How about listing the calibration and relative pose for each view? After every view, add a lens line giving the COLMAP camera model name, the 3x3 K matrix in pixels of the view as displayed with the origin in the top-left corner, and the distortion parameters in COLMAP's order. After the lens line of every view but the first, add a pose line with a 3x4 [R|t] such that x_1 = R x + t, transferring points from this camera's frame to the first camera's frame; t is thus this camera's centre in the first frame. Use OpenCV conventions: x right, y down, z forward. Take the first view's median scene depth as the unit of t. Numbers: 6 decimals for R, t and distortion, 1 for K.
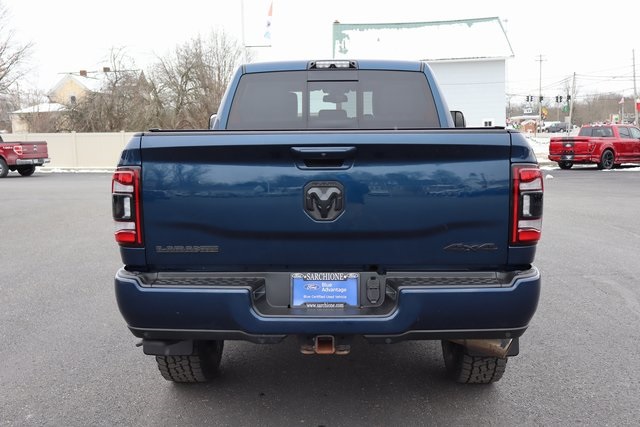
lens RADIAL K [[659.0, 0, 319.9], [0, 659.0, 209.9], [0, 0, 1]] dist [0.000002, 0.000000]
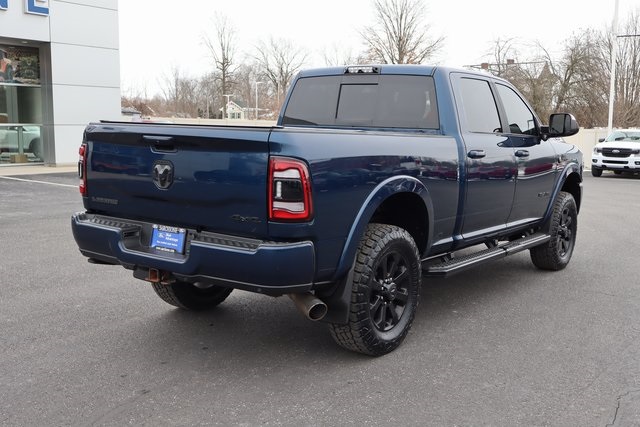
lens RADIAL K [[688.8, 0, 319.9], [0, 688.8, 216.2], [0, 0, 1]] dist [0.004193, 0.000000]
pose [[0.838027, 0.105895, -0.535254, 1.059863], [-0.099971, 0.994179, 0.040168, -0.017258], [0.536392, 0.019848, 0.843736, -0.062716]]
